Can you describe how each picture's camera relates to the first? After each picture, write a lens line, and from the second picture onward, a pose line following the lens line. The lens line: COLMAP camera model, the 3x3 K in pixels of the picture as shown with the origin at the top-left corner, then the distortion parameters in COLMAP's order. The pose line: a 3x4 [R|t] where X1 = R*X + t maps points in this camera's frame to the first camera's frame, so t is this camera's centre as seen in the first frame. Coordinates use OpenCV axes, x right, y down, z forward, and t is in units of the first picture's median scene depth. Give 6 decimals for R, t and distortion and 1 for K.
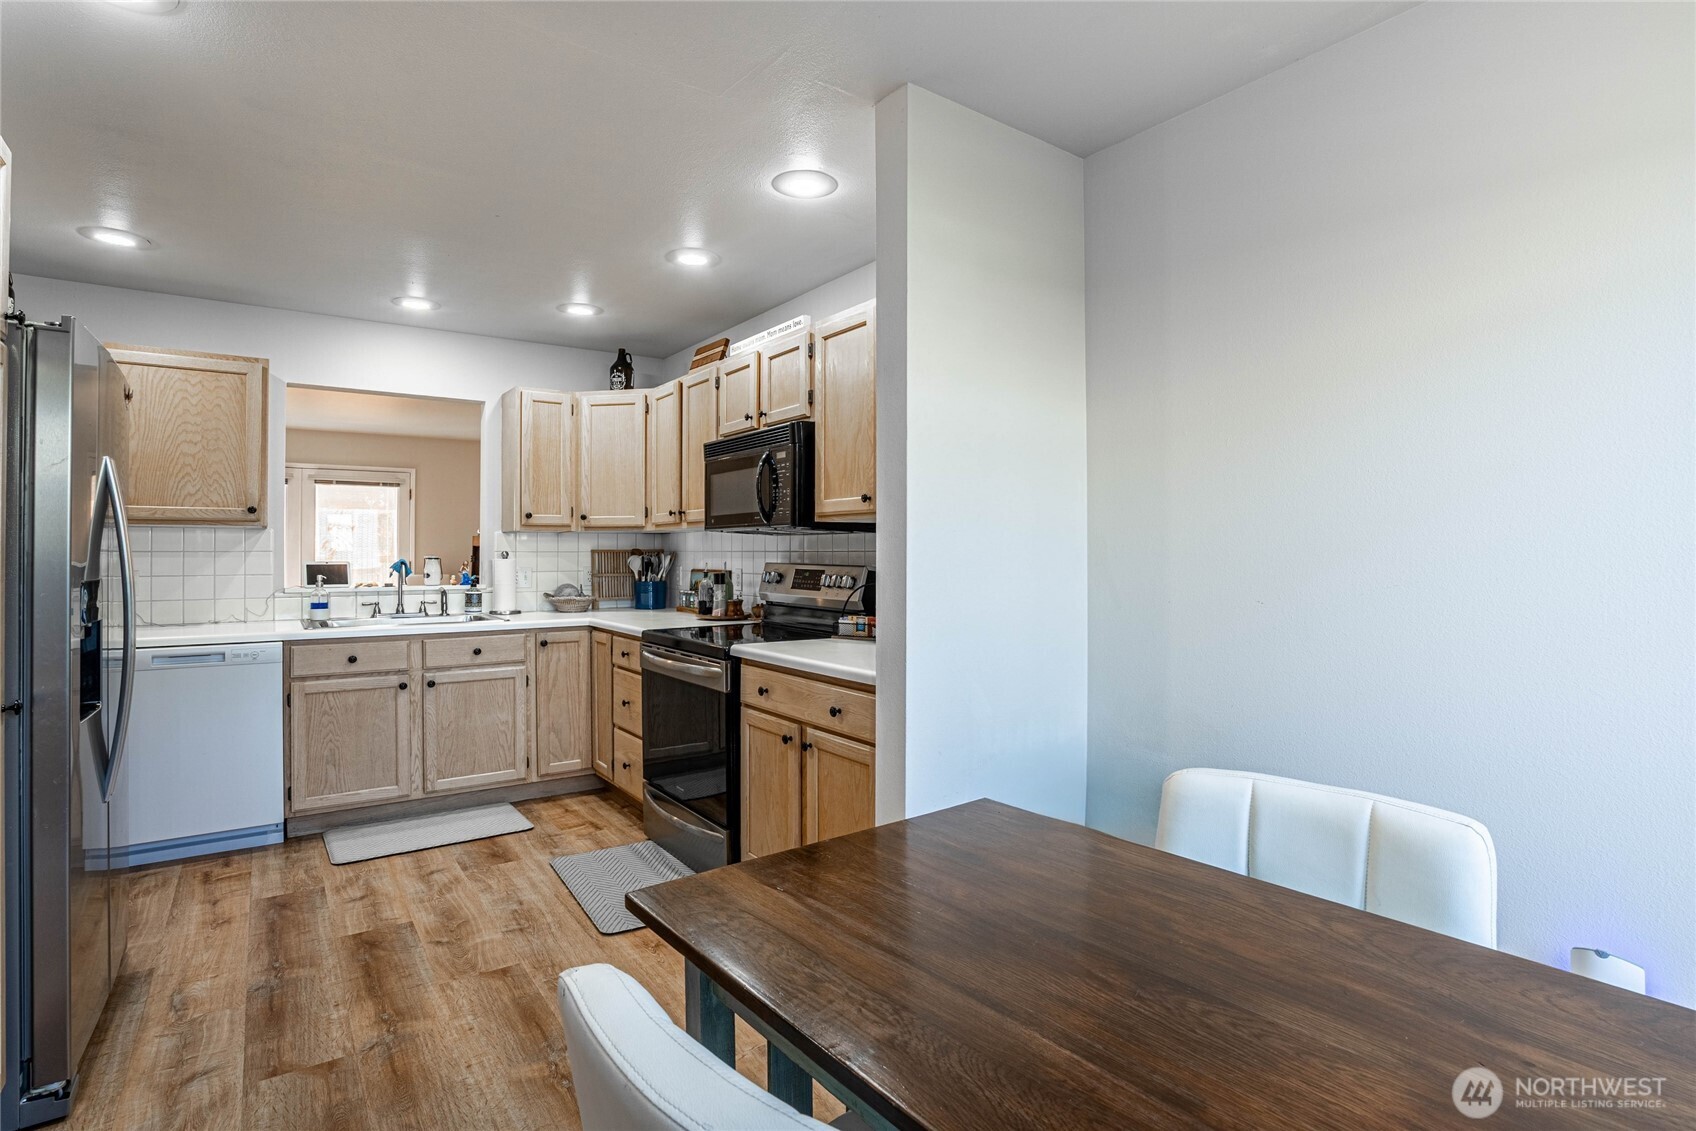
lens RADIAL K [[844.3, 0, 851.8], [0, 844.3, 545.5], [0, 0, 1]] dist [-0.066475, 0.035263]
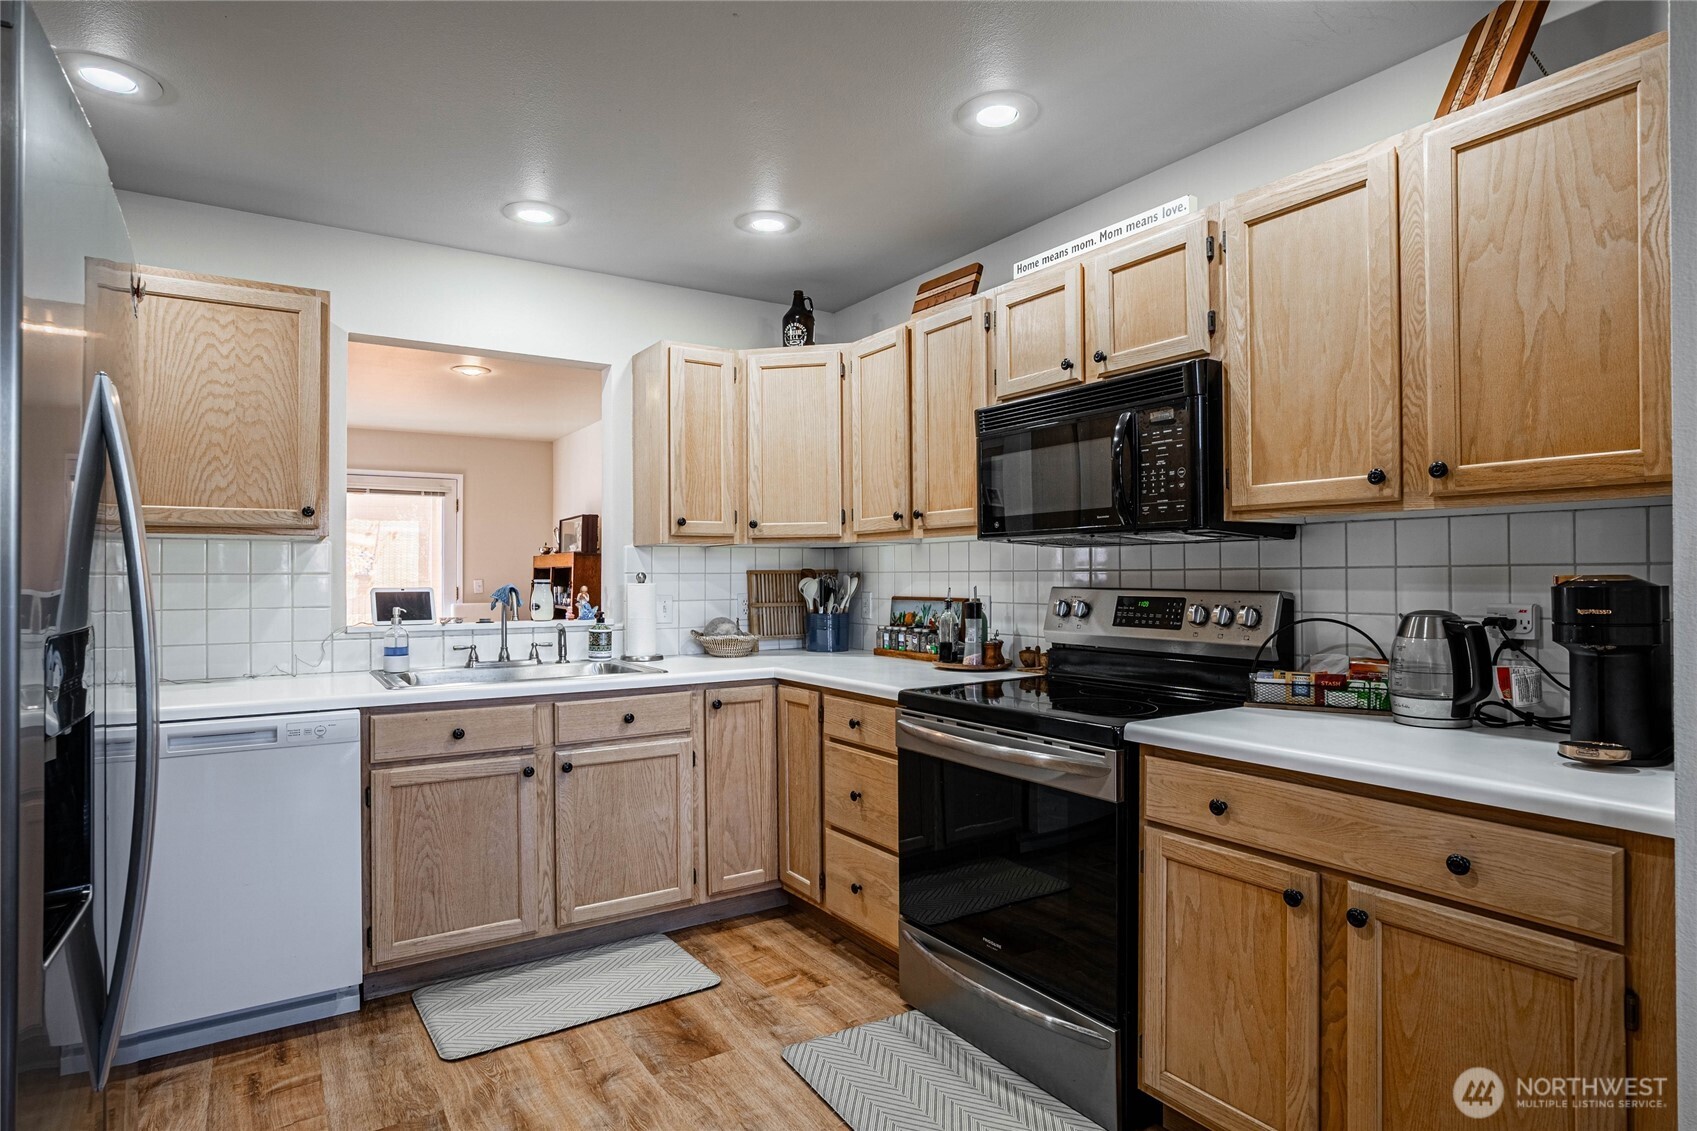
lens RADIAL K [[923.7, 0, 856.7], [0, 923.7, 567.3], [0, 0, 1]] dist [-0.057044, 0.039981]
pose [[0.999266, -0.004105, -0.038076, -0.239926], [0.004064, 0.999991, -0.001146, 0.004761], [0.038080, 0.000991, 0.999274, 0.259635]]
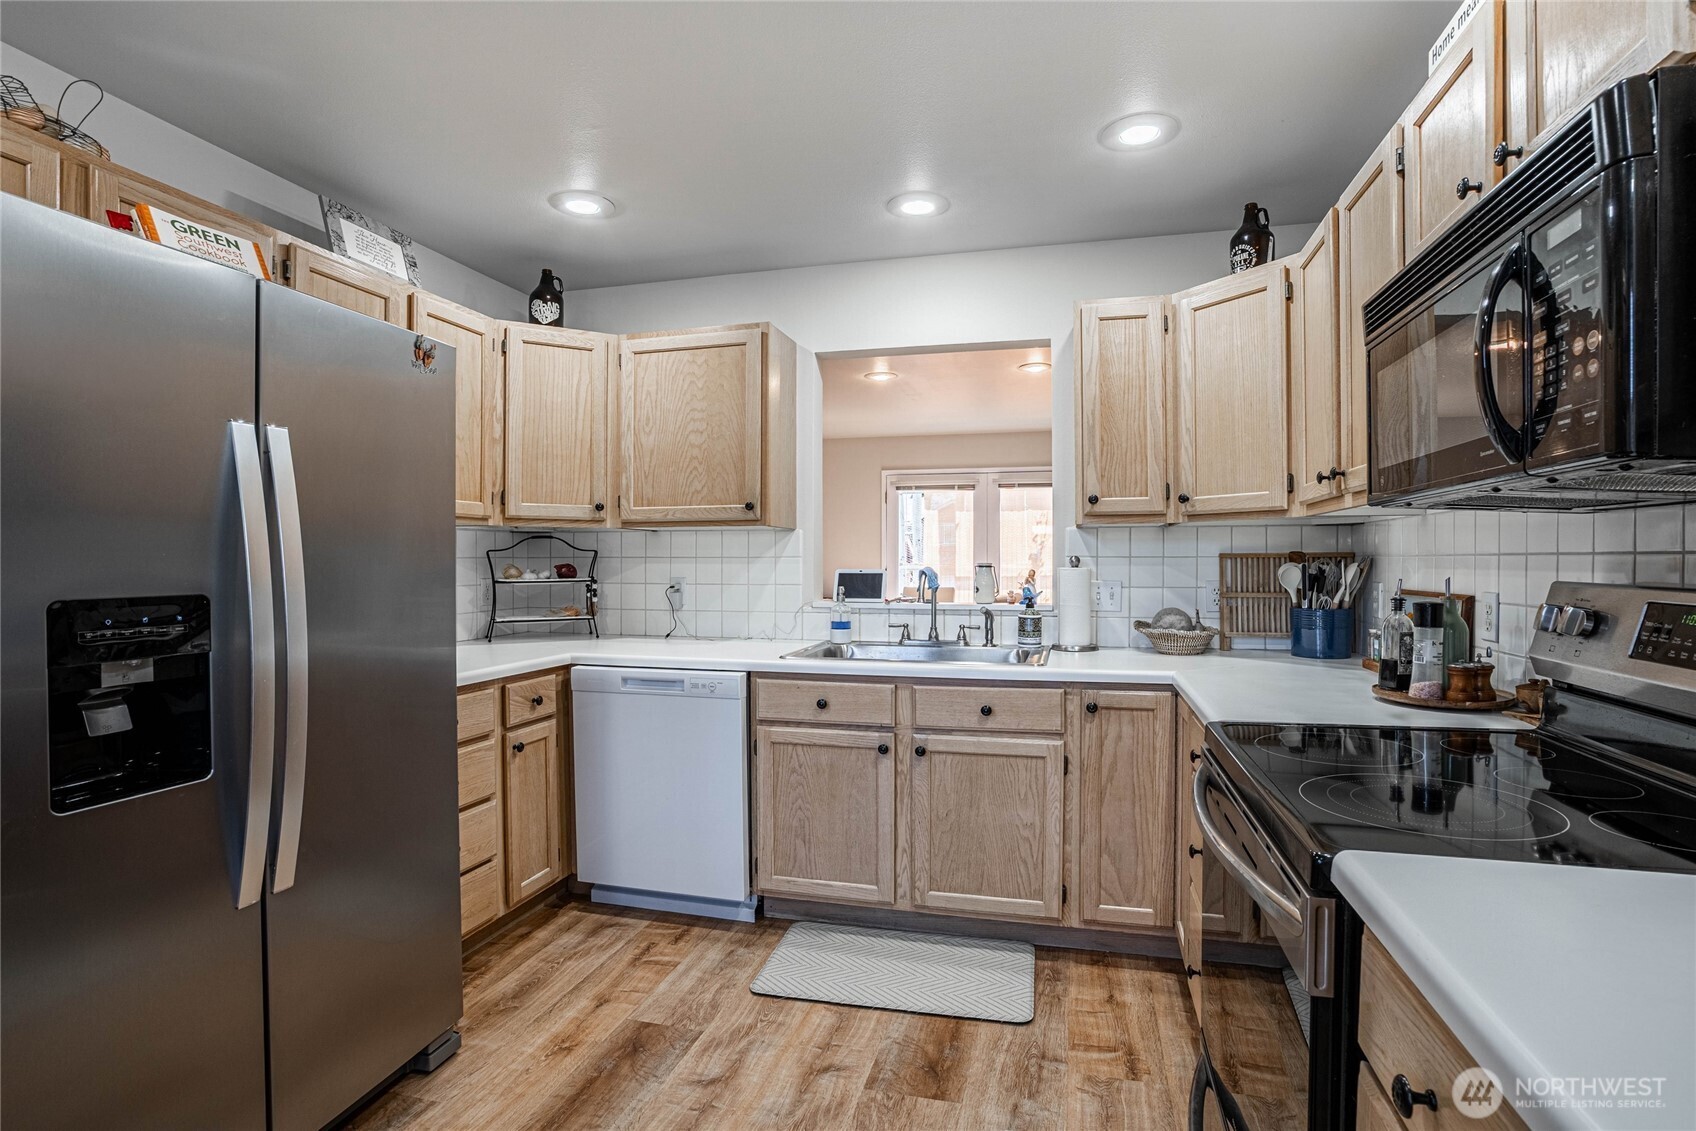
lens RADIAL K [[838.7, 0, 843.1], [0, 838.7, 568.1], [0, 0, 1]] dist [-0.070663, 0.034268]
pose [[0.634086, 0.007469, -0.773227, -0.019252], [0.006352, 0.999869, 0.014866, 0.006351], [0.773237, -0.014338, 0.633956, 0.519093]]
